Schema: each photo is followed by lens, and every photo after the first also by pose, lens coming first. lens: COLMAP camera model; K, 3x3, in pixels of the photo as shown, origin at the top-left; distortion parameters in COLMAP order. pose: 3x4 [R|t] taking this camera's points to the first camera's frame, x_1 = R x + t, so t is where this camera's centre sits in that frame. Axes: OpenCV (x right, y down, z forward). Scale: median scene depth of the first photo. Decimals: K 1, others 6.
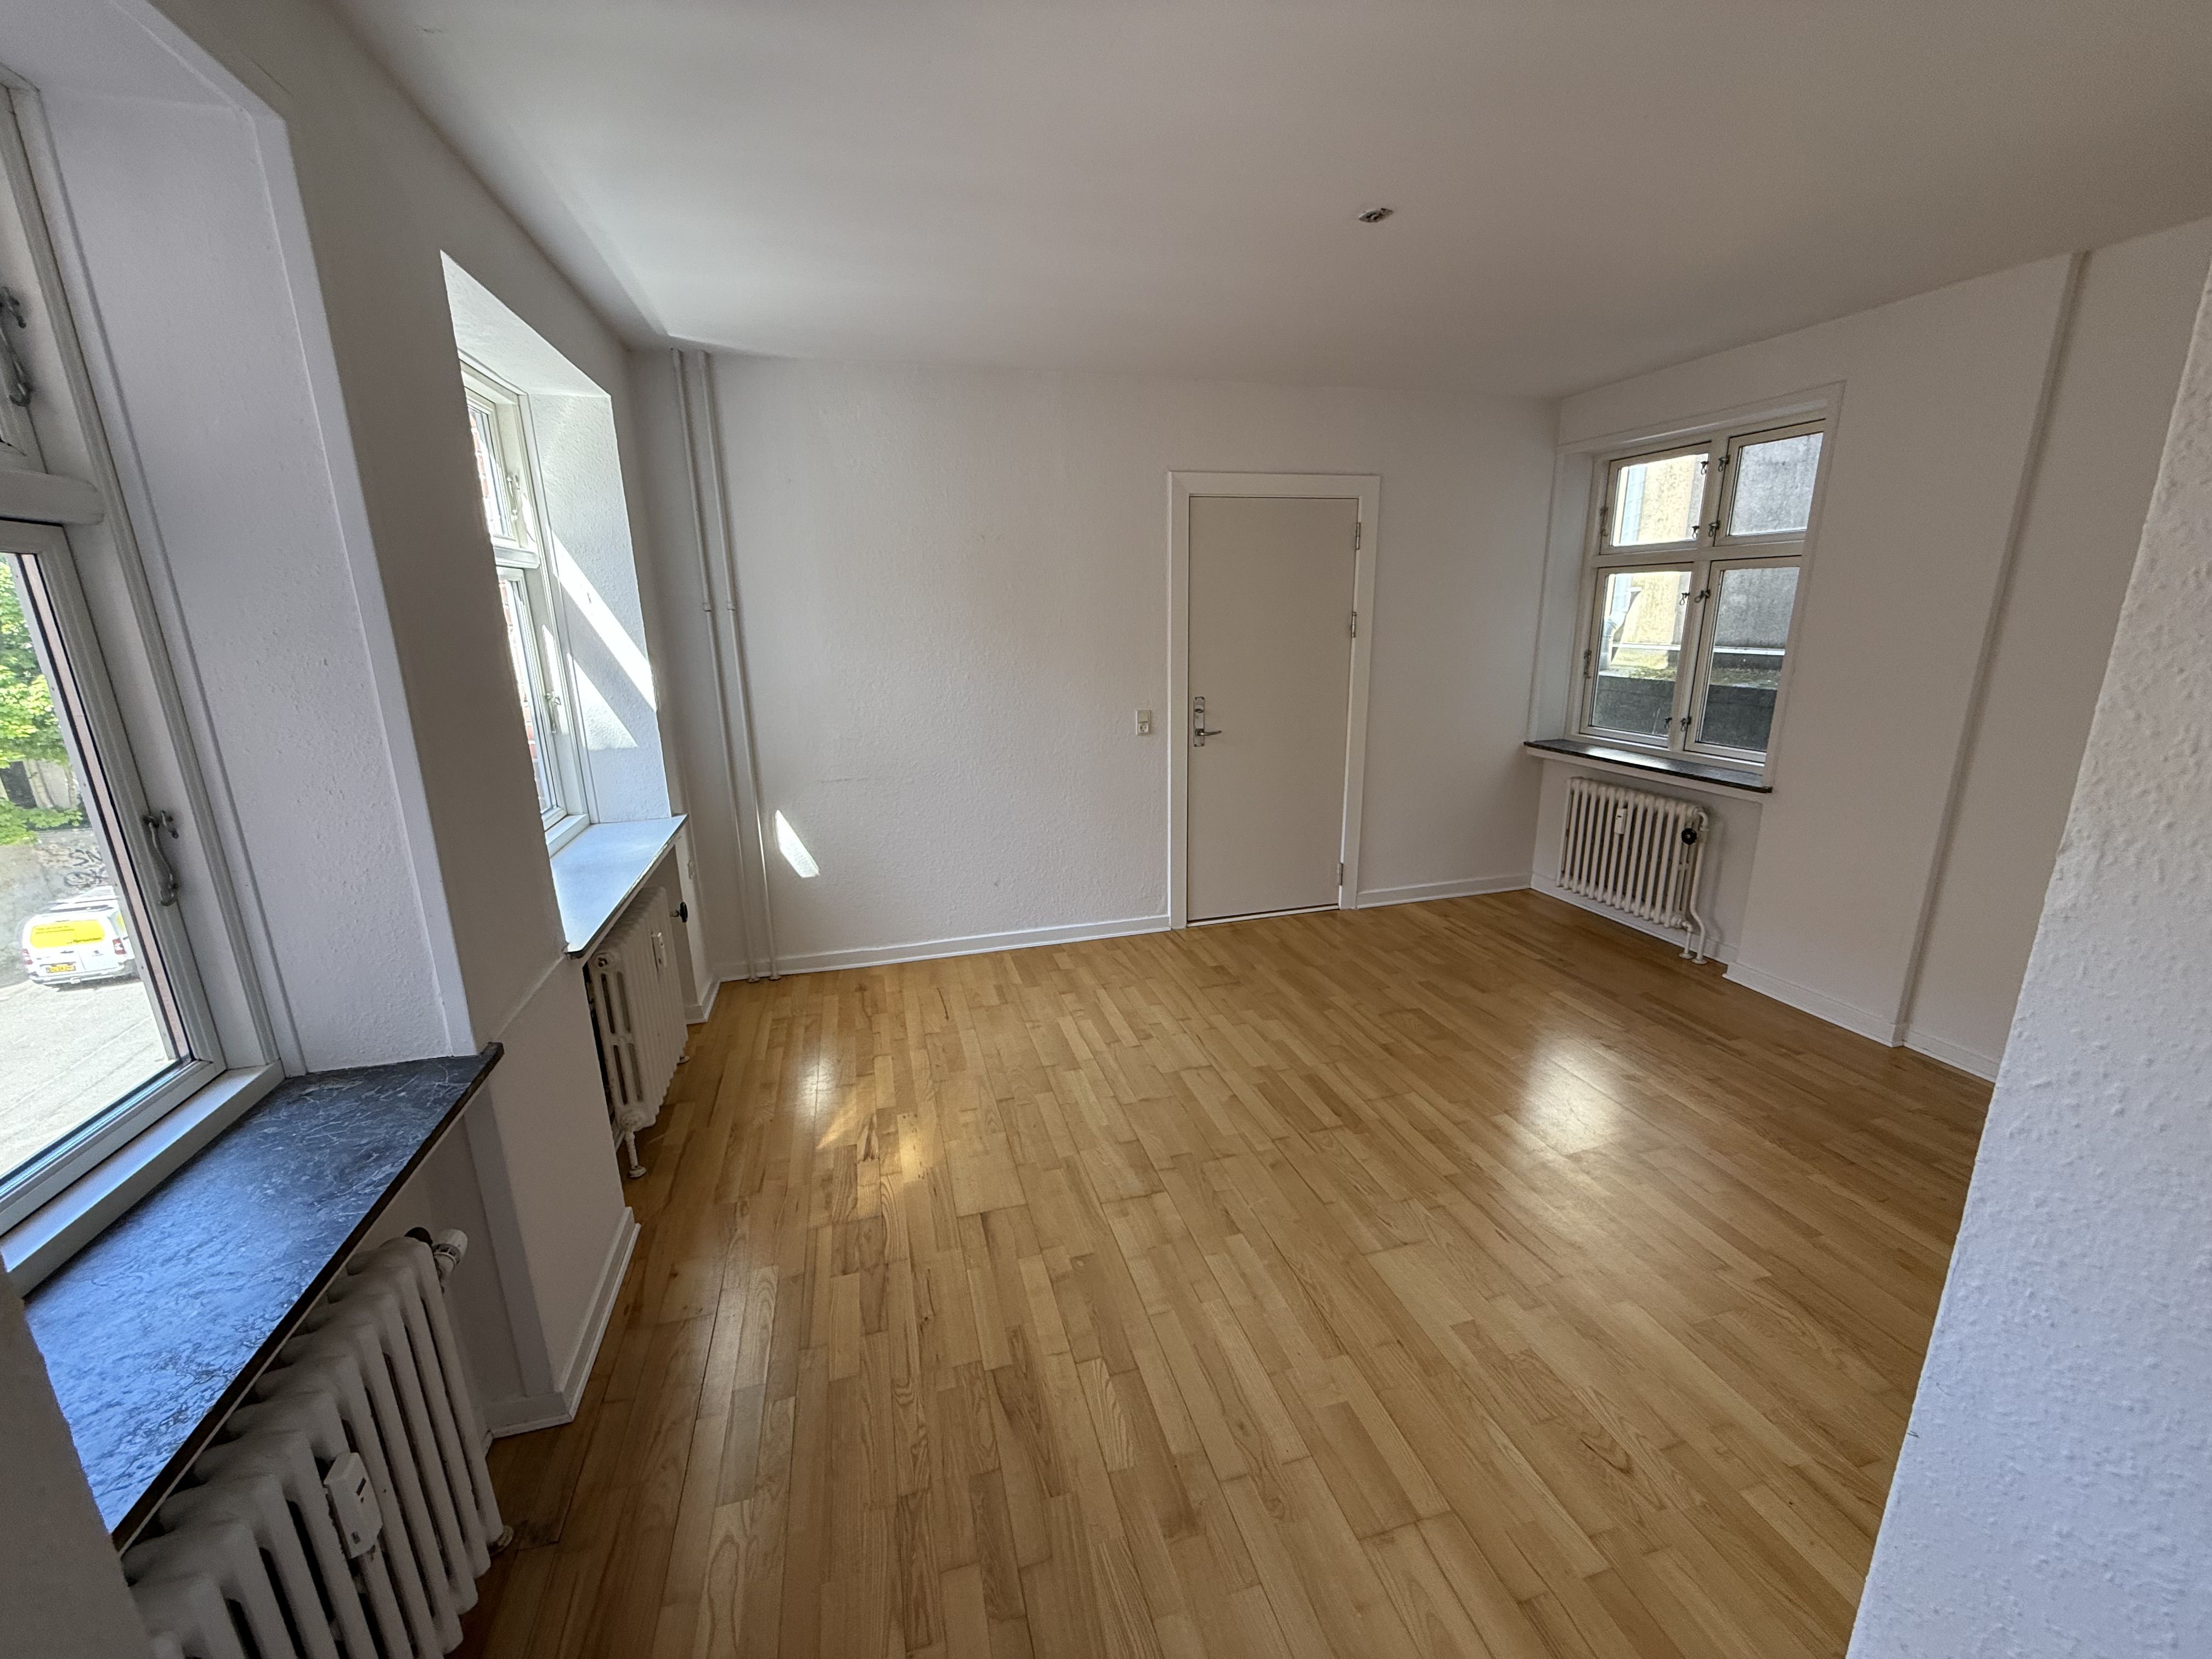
lens RADIAL K [[882.0, 0, 1106.0], [0, 882.0, 829.5], [0, 0, 1]] dist [-0.002185, -0.000352]
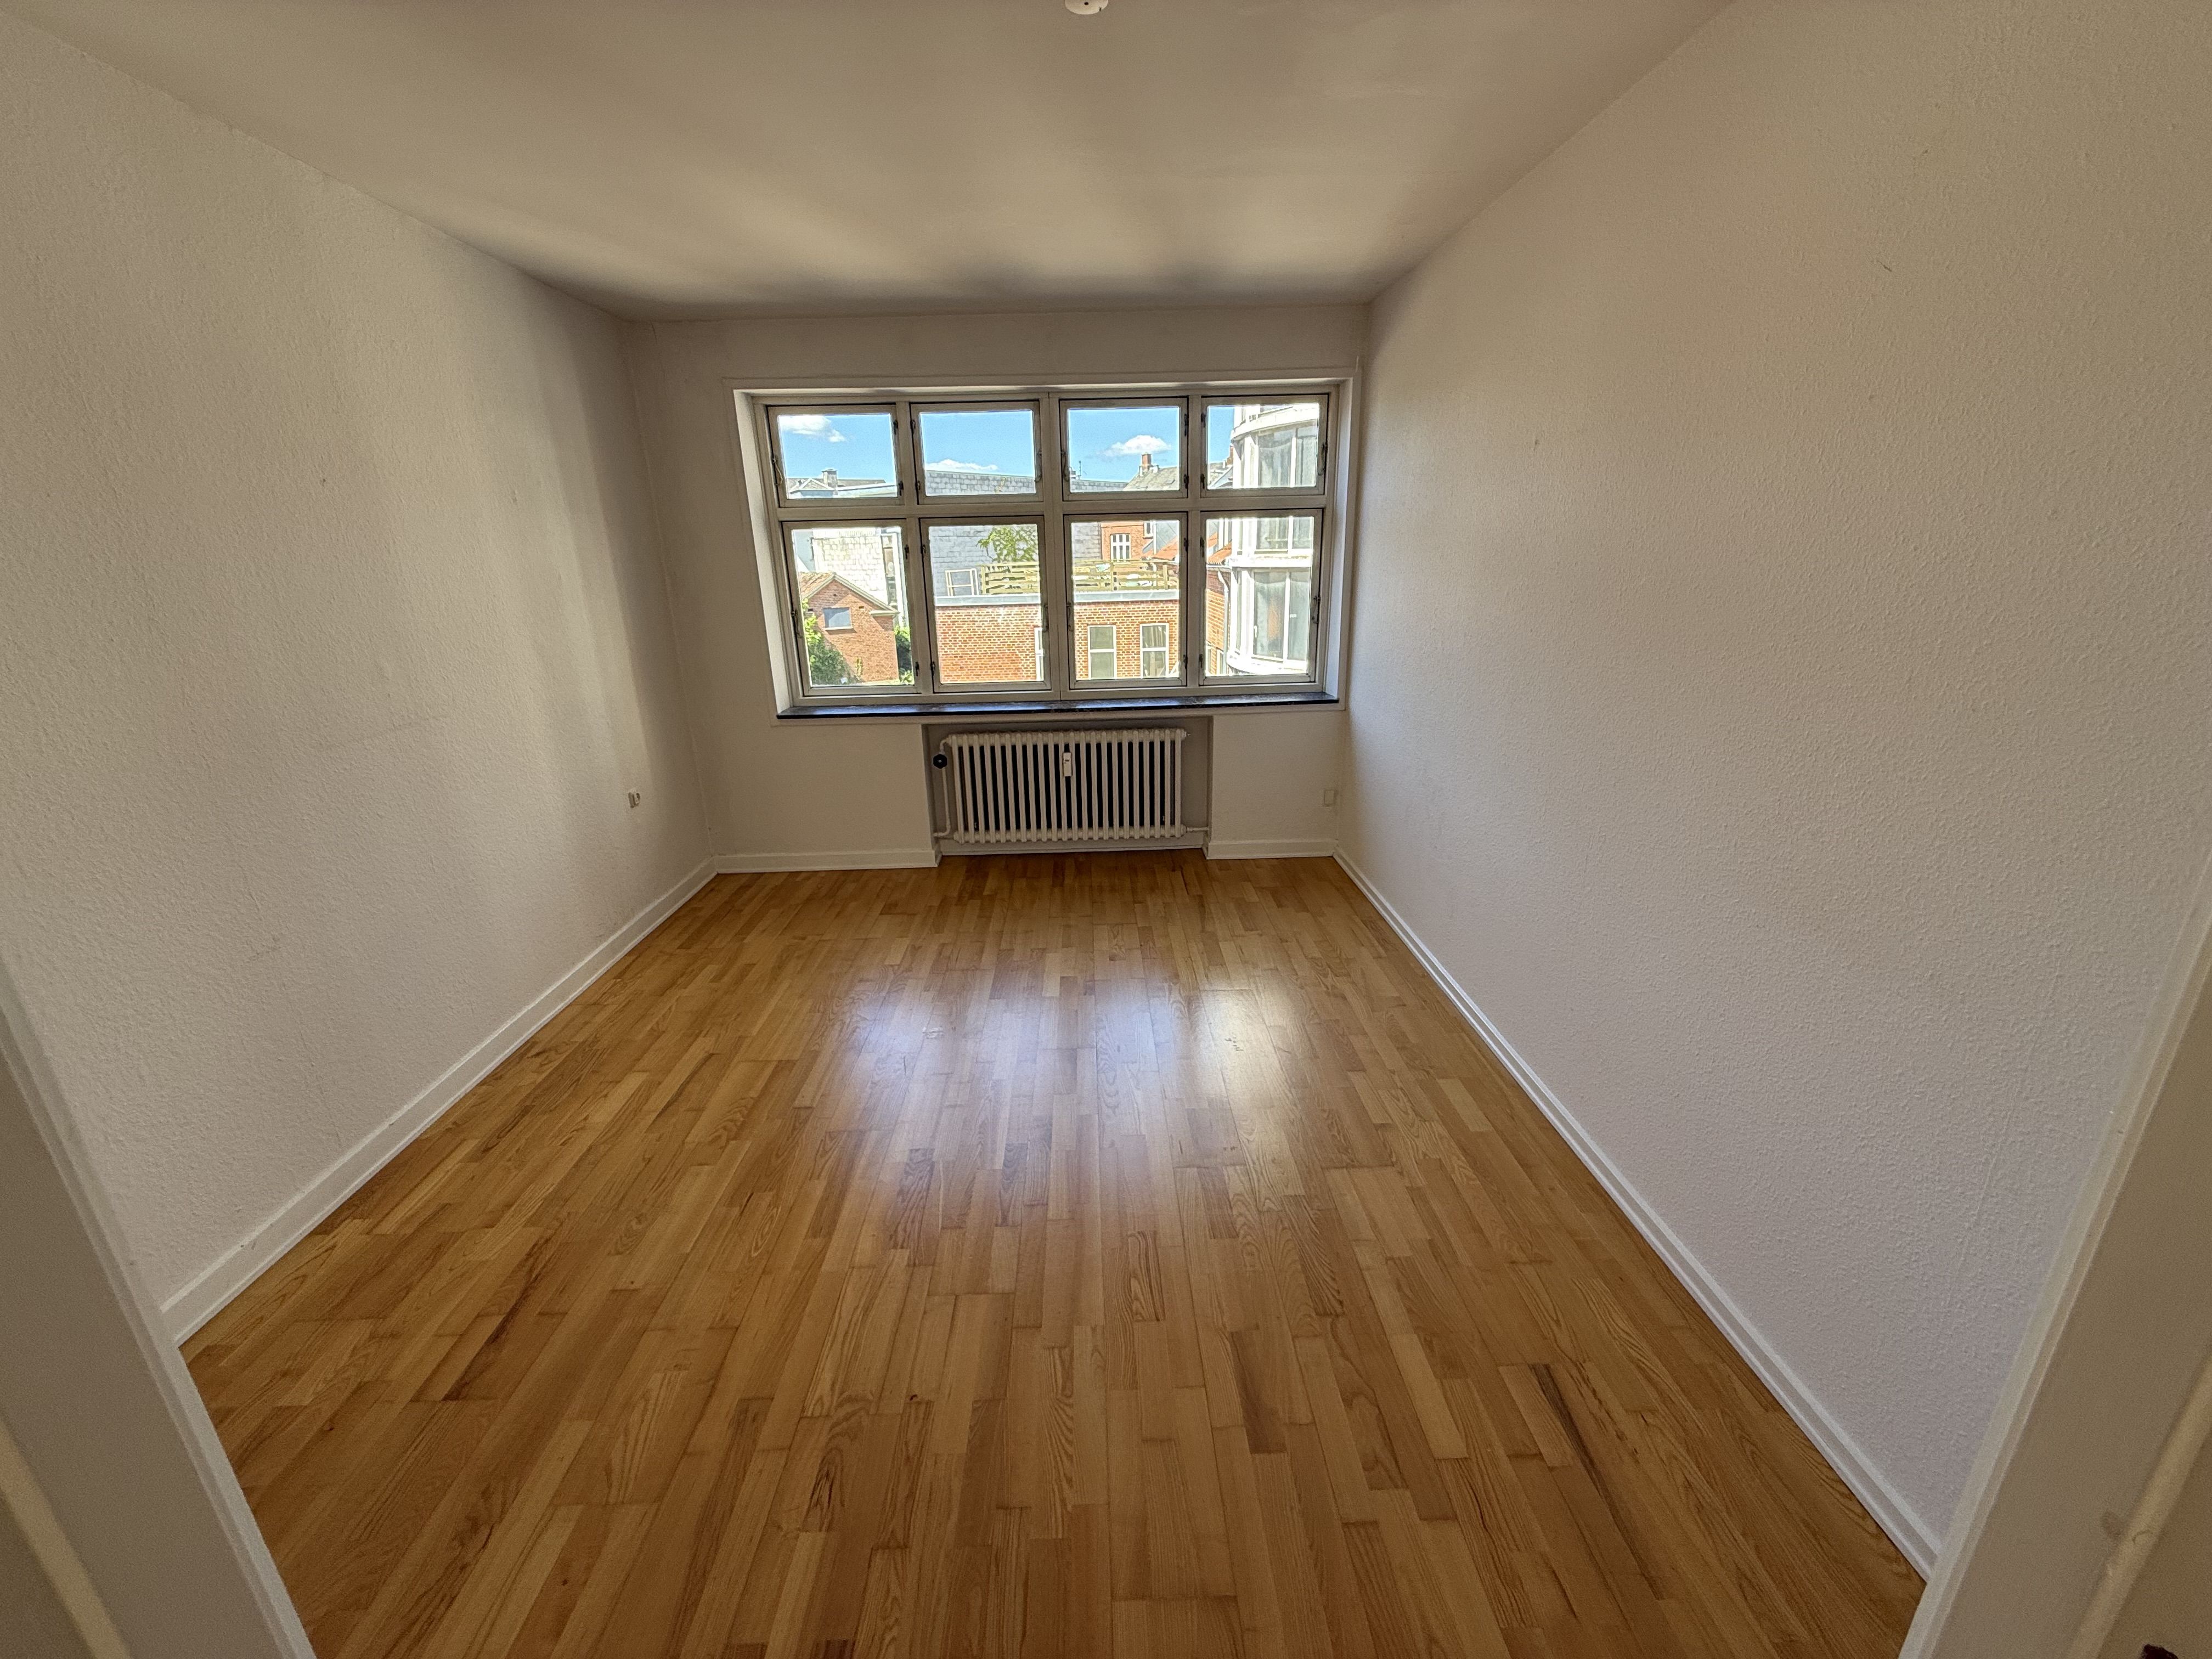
lens RADIAL K [[882.0, 0, 1106.0], [0, 882.0, 829.5], [0, 0, 1]] dist [-0.002185, -0.000352]
pose [[0.248882, -0.281816, 0.926627, -0.424310], [0.258827, 0.941289, 0.216757, -0.165070], [-0.933309, 0.185889, 0.307212, 0.712513]]
